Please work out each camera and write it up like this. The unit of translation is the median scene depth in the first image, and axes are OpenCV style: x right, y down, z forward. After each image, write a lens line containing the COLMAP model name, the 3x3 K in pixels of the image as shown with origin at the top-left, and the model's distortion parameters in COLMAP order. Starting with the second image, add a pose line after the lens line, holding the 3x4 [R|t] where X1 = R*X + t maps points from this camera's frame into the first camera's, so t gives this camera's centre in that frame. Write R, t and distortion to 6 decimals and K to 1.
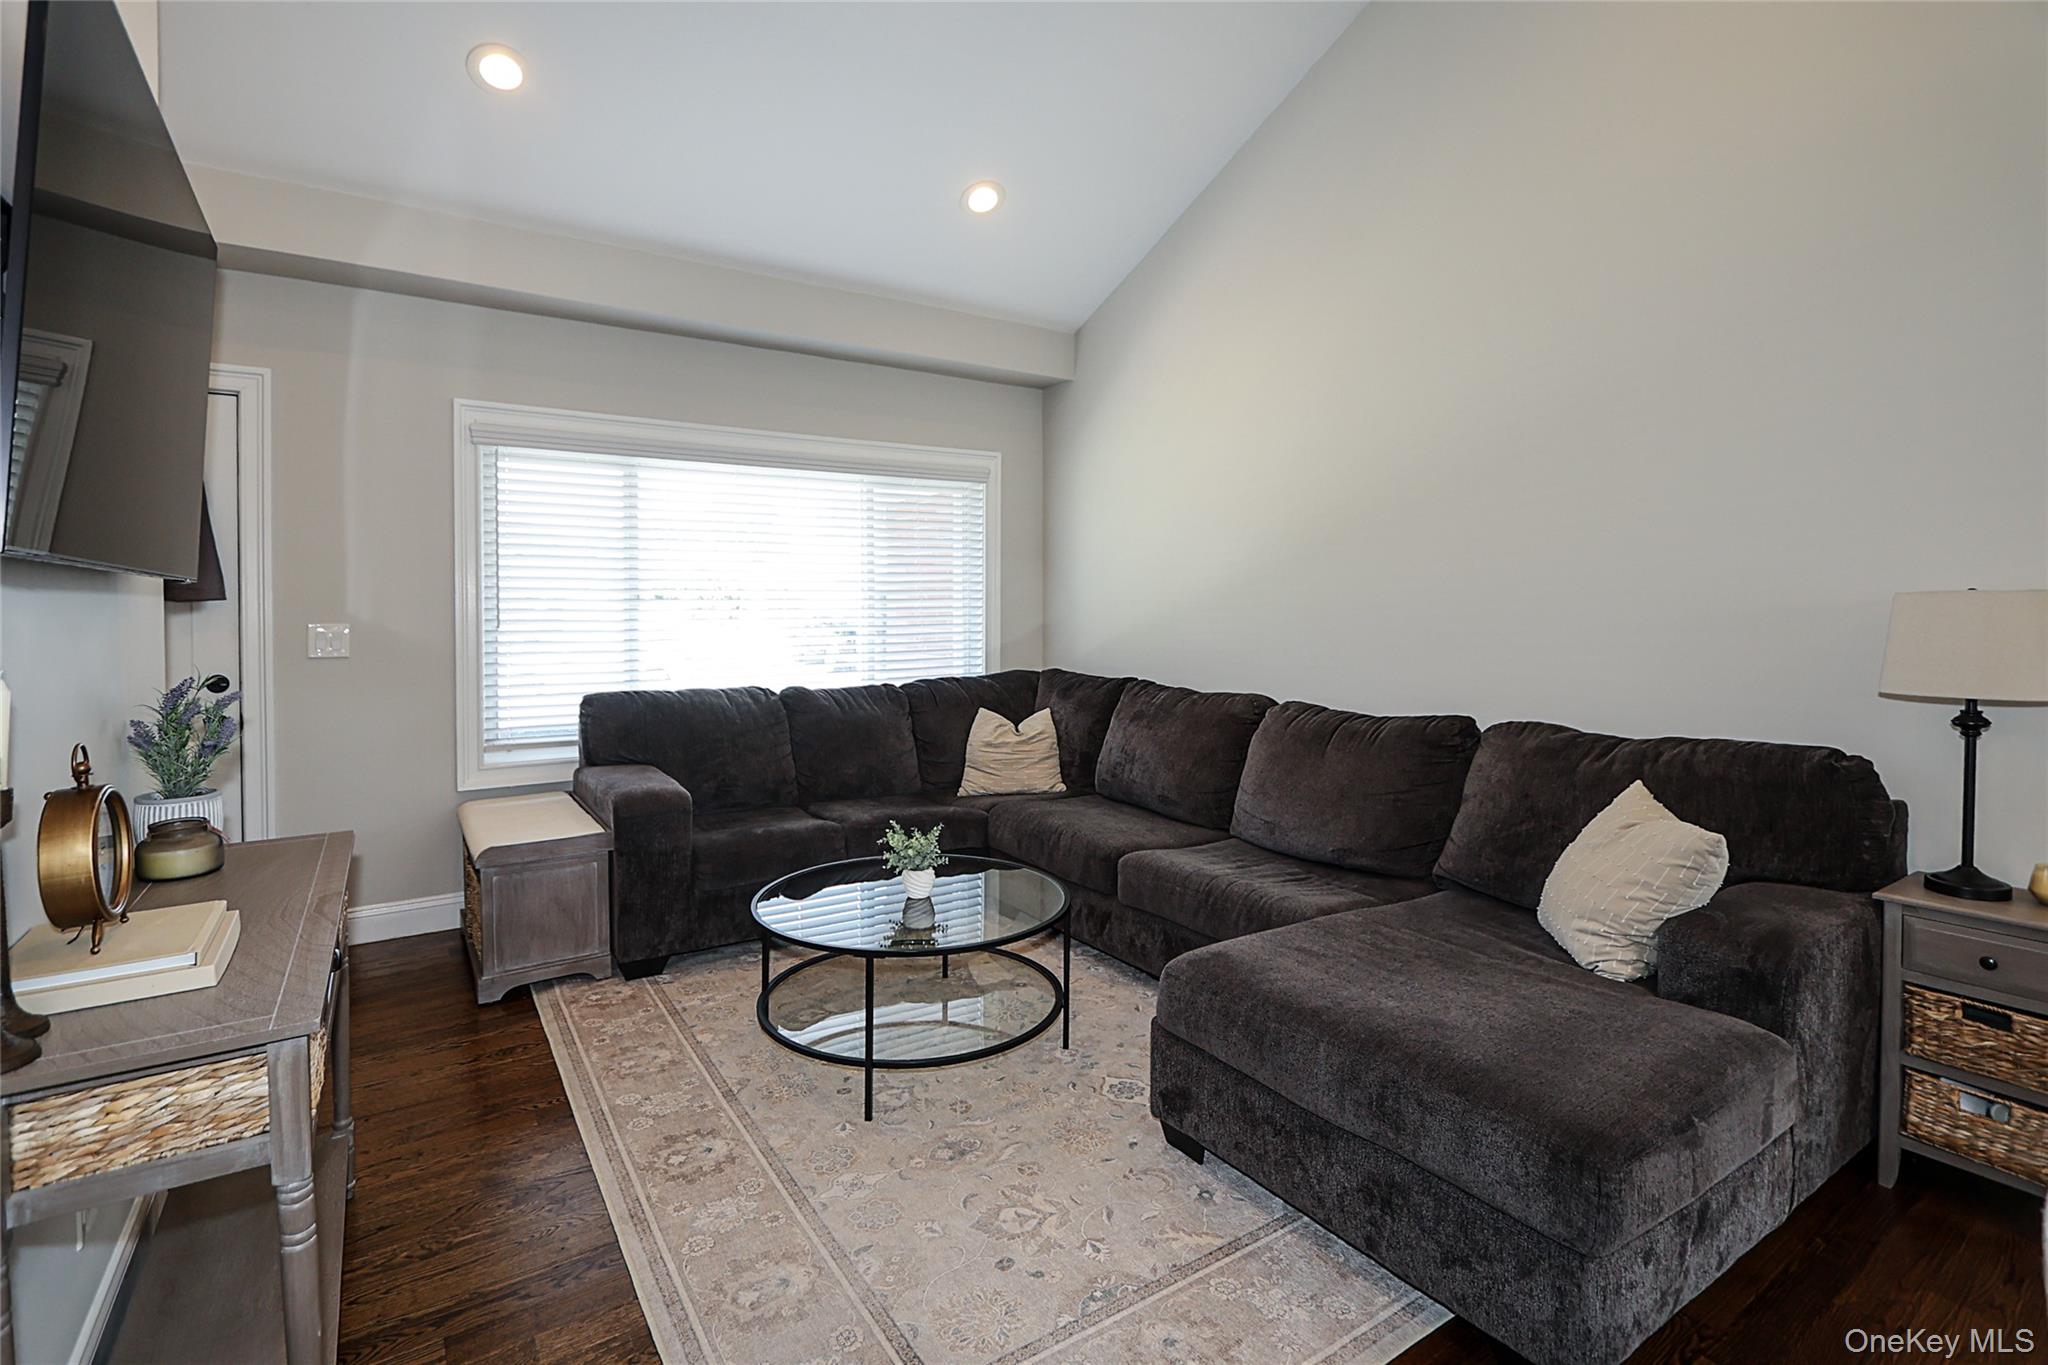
lens RADIAL K [[977.6, 0, 1033.2], [0, 977.6, 621.5], [0, 0, 1]] dist [-0.011063, 0.001040]
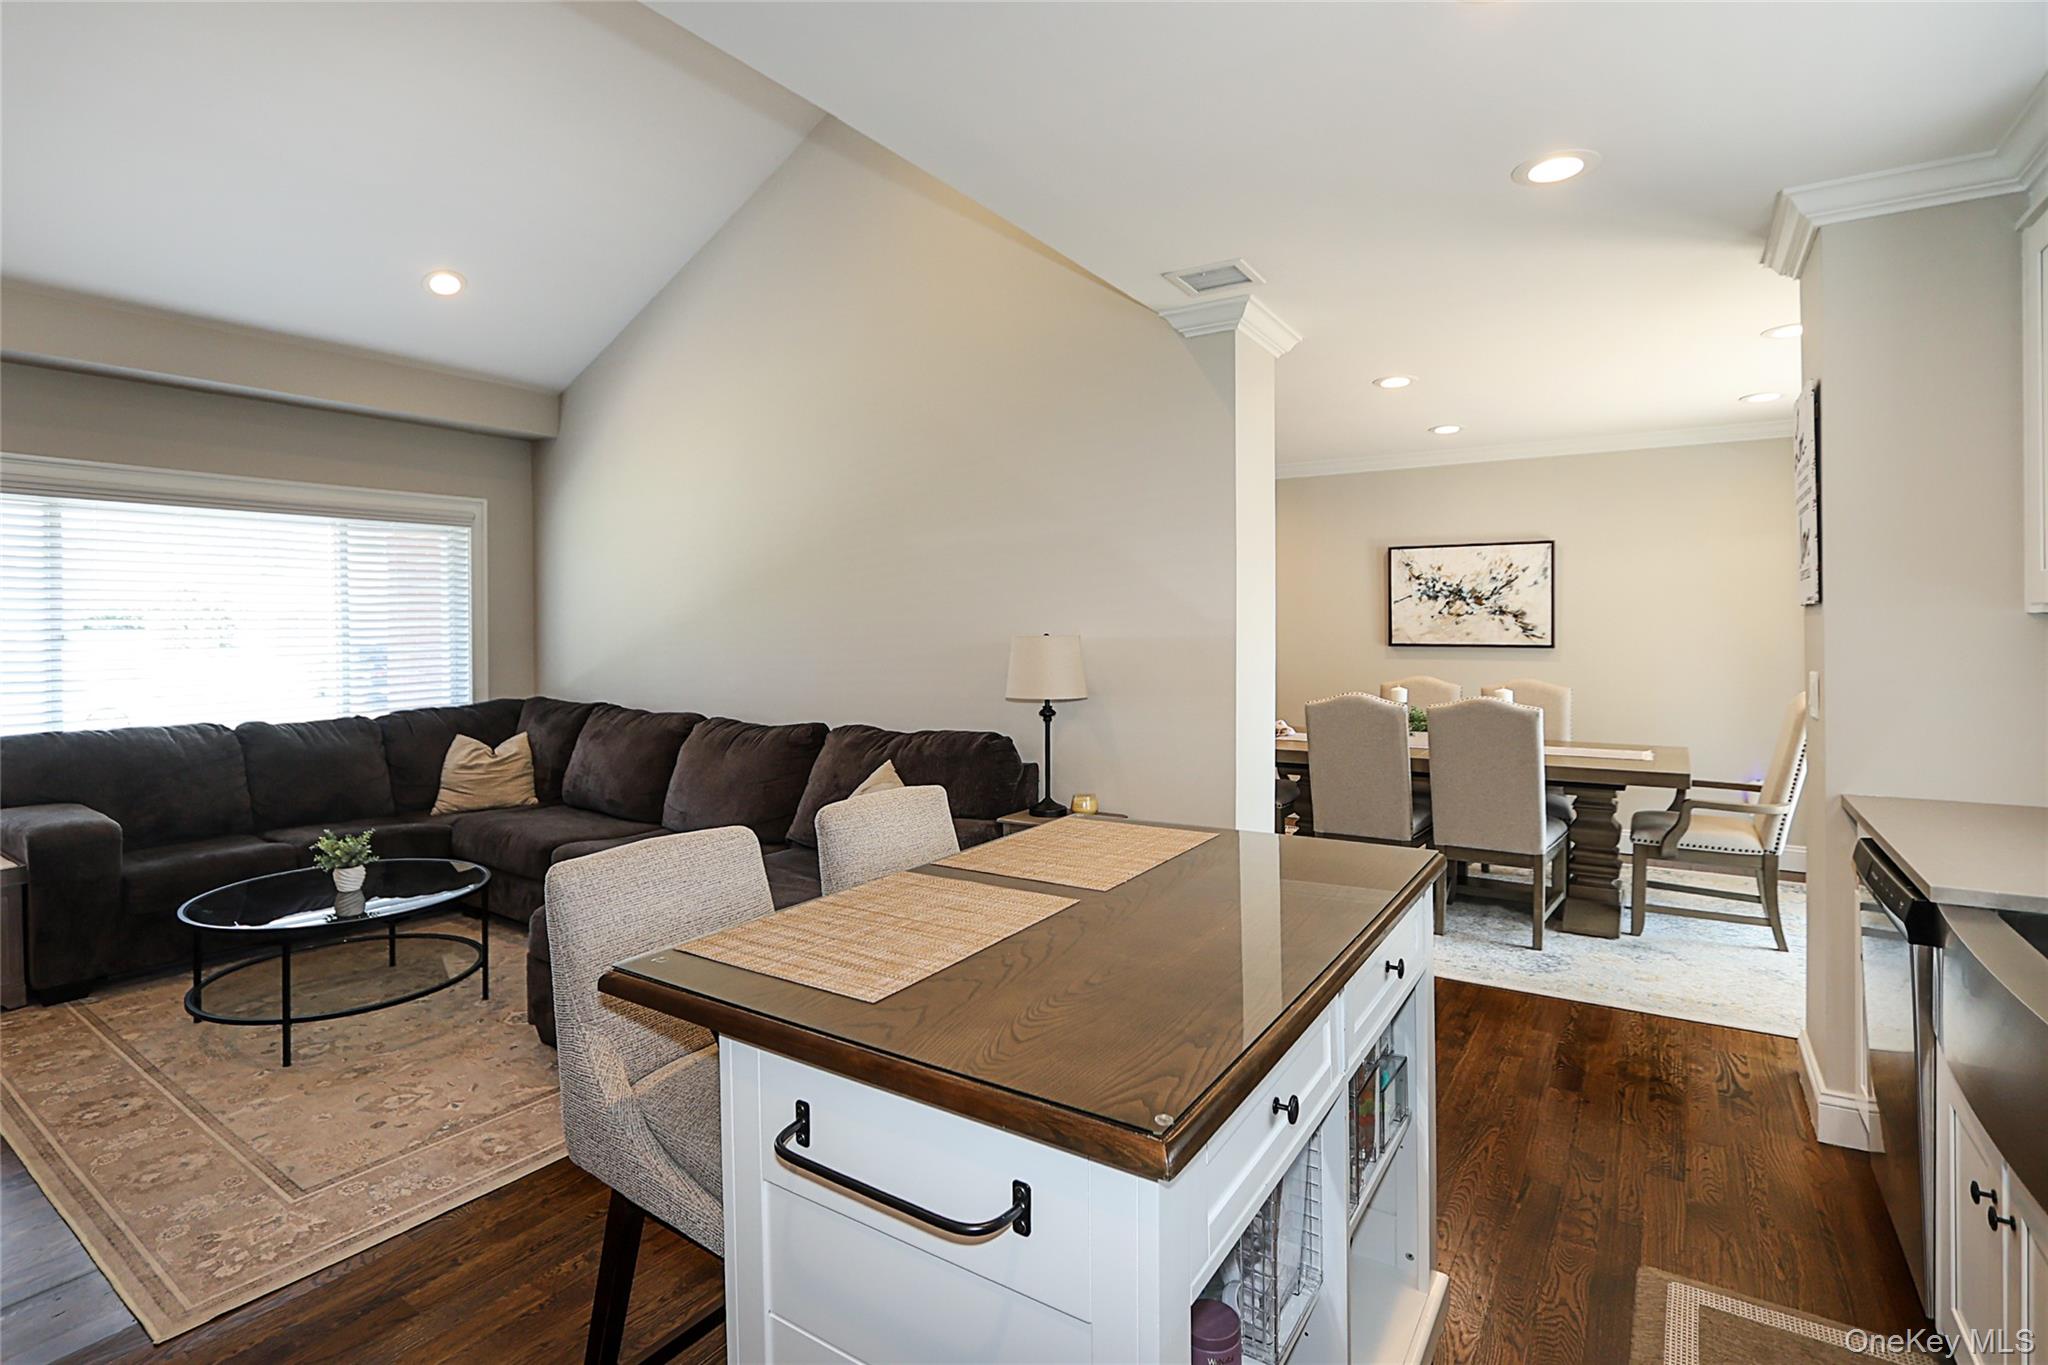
lens RADIAL K [[977.6, 0, 993.4], [0, 977.6, 632.0], [0, 0, 1]] dist [-0.011063, 0.001040]
pose [[0.932358, -0.007666, 0.361455, 0.130264], [0.011679, 0.999892, -0.008918, -0.011515], [-0.361347, 0.012536, 0.932347, -0.277773]]
